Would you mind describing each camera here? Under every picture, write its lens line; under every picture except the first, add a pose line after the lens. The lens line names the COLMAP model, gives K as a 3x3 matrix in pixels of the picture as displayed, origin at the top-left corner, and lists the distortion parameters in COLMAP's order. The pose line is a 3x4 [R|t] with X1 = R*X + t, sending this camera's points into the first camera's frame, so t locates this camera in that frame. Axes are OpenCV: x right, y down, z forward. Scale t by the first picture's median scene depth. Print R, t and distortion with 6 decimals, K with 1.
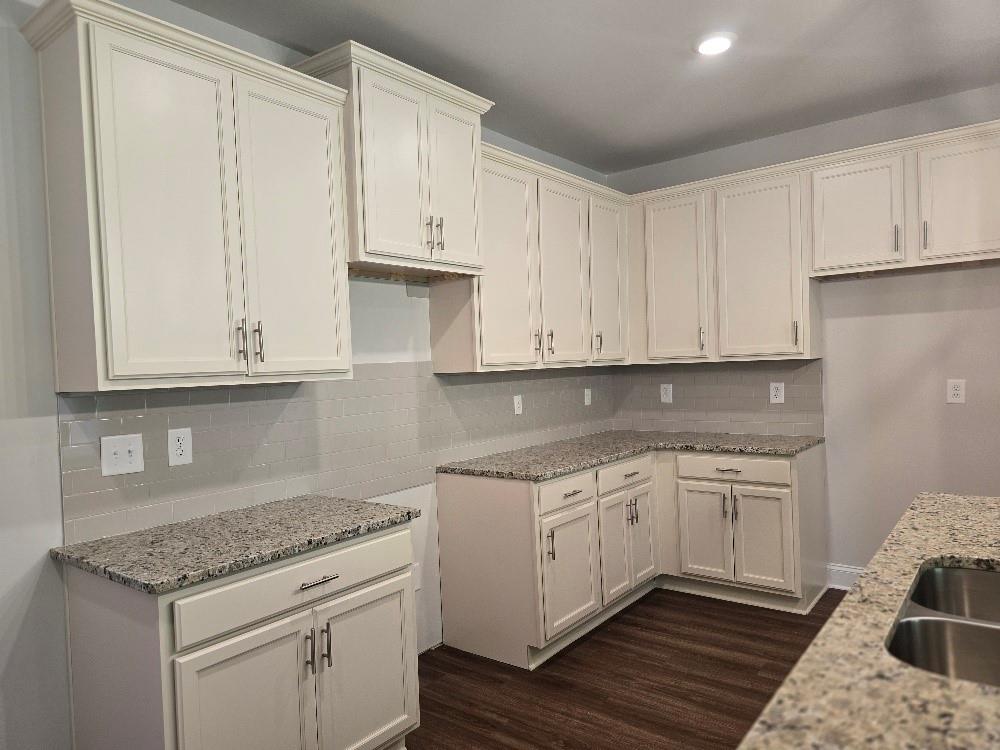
lens RADIAL K [[671.3, 0, 495.7], [0, 671.3, 379.8], [0, 0, 1]] dist [0.053292, -0.044937]
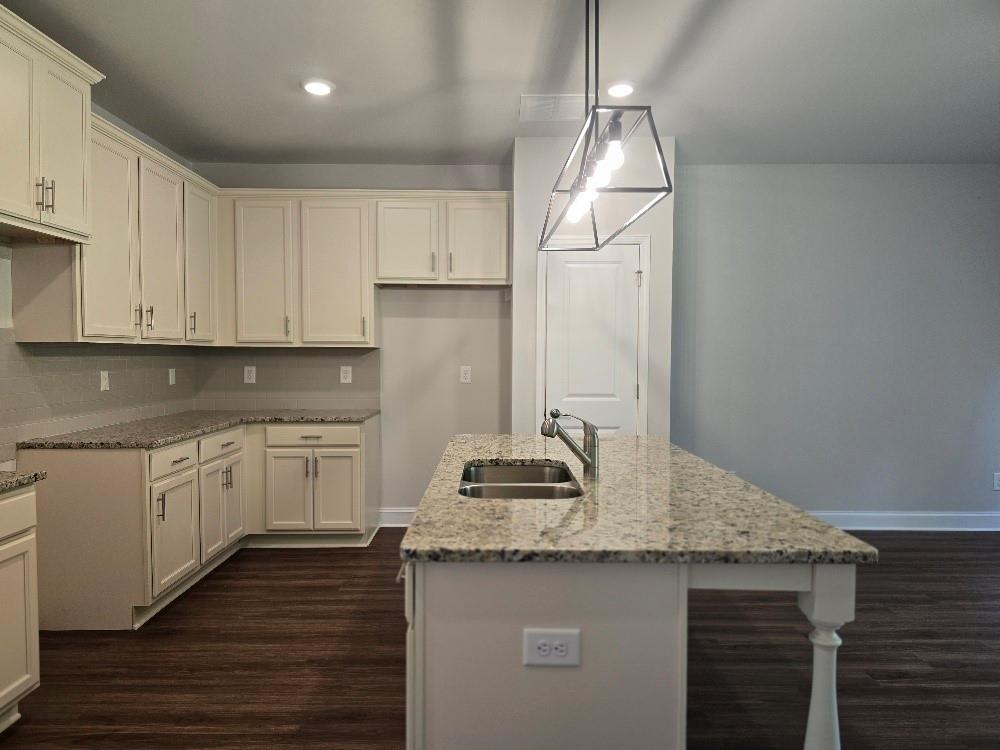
lens RADIAL K [[671.3, 0, 496.1], [0, 671.3, 381.3], [0, 0, 1]] dist [0.053292, -0.044937]
pose [[0.784196, 0.015114, 0.620329, -0.162500], [-0.019132, 0.999817, -0.000174, 0.033368], [-0.620218, -0.011732, 0.784342, -0.159418]]
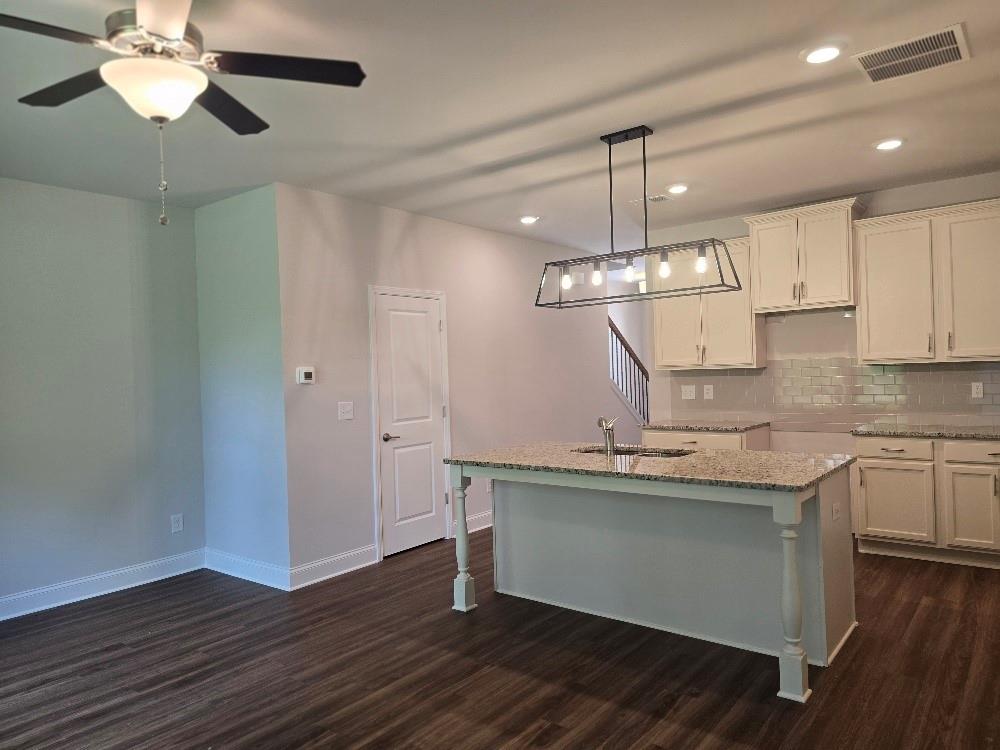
lens RADIAL K [[671.3, 0, 504.3], [0, 671.3, 370.8], [0, 0, 1]] dist [0.053292, -0.044937]
pose [[-0.004717, 0.038404, -0.999251, 1.572852], [0.010807, 0.999206, 0.038351, -0.067388], [0.999930, -0.010618, -0.005128, 0.165457]]
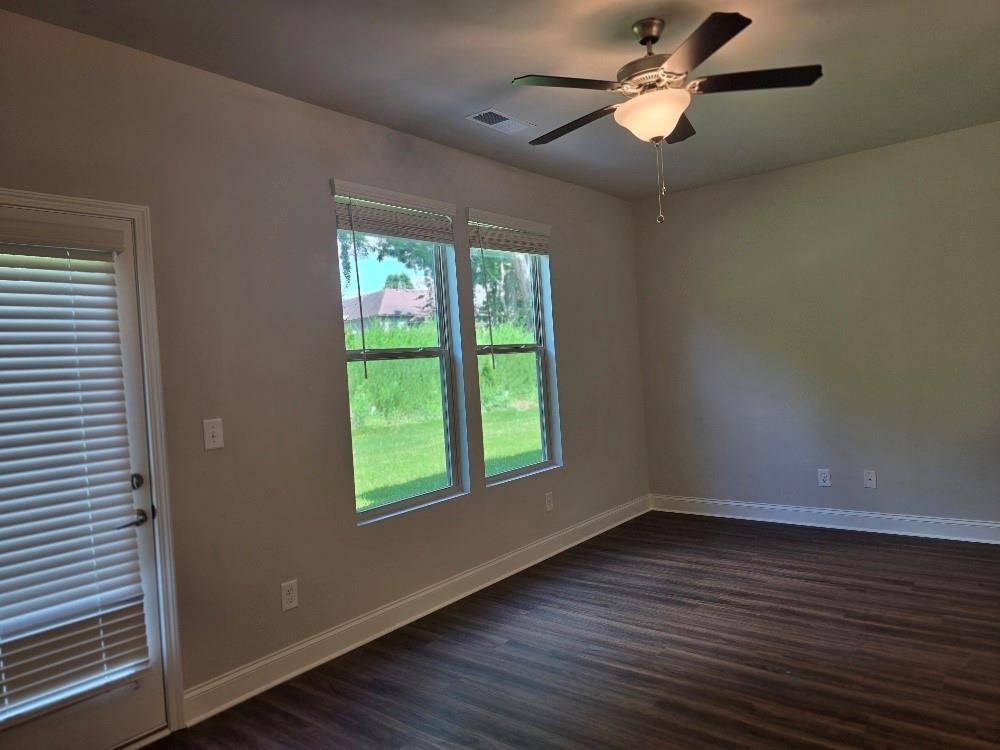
lens RADIAL K [[671.3, 0, 503.9], [0, 671.3, 373.0], [0, 0, 1]] dist [0.053292, -0.044937]
pose [[-0.994695, 0.102871, 0.000006, 1.111815], [0.102768, 0.993695, 0.044820, -0.061419], [0.004605, 0.044583, -0.998995, 0.684140]]
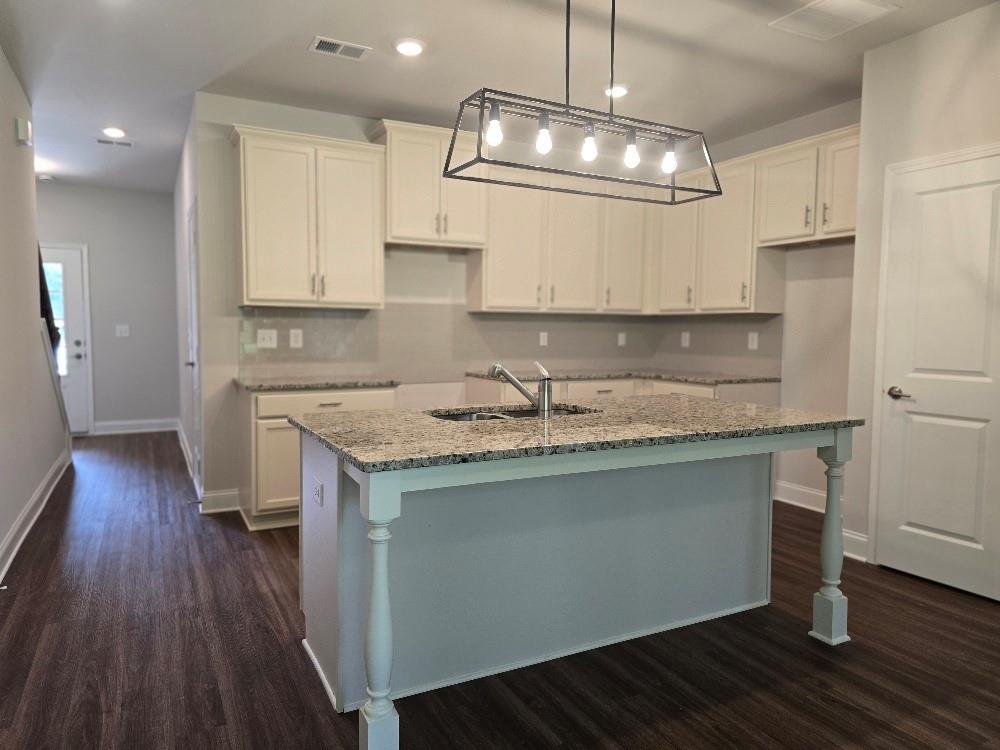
lens RADIAL K [[671.3, 0, 499.9], [0, 671.3, 371.8], [0, 0, 1]] dist [0.053292, -0.044937]
pose [[0.909513, 0.073475, -0.409130, 0.648523], [-0.053576, 0.996765, 0.059906, 0.033156], [0.412208, -0.032565, 0.910508, -0.400024]]
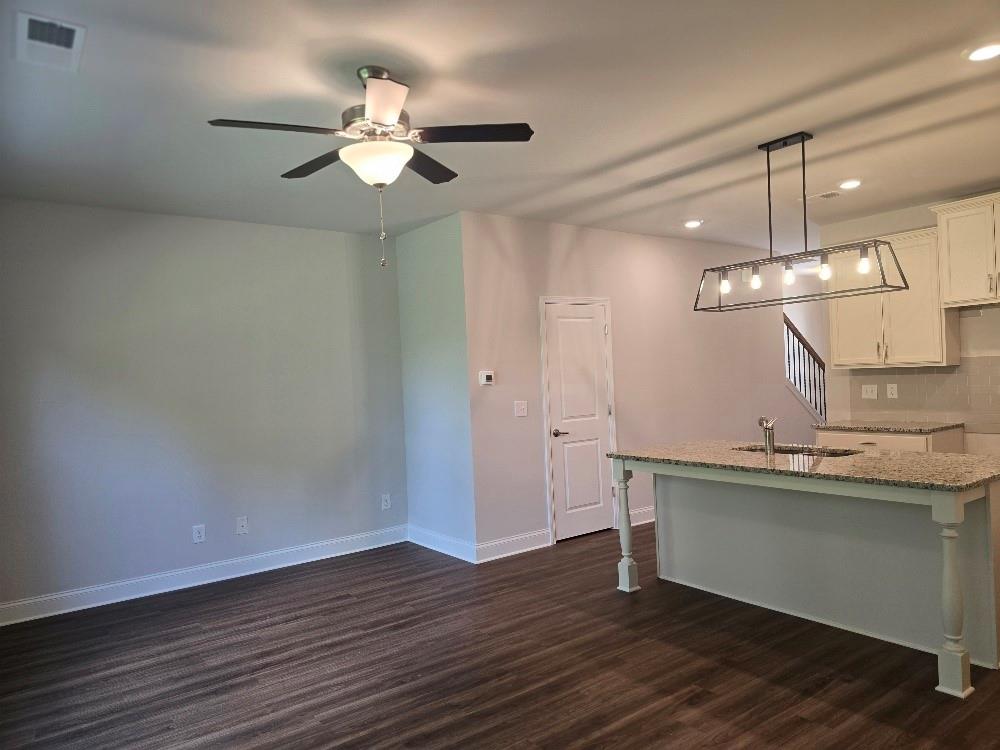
lens RADIAL K [[671.3, 0, 500.6], [0, 671.3, 377.2], [0, 0, 1]] dist [0.053292, -0.044937]
pose [[-0.263940, 0.051609, -0.963158, 1.708283], [0.030871, 0.998508, 0.045043, -0.081352], [0.964045, -0.017845, -0.265139, 0.202048]]
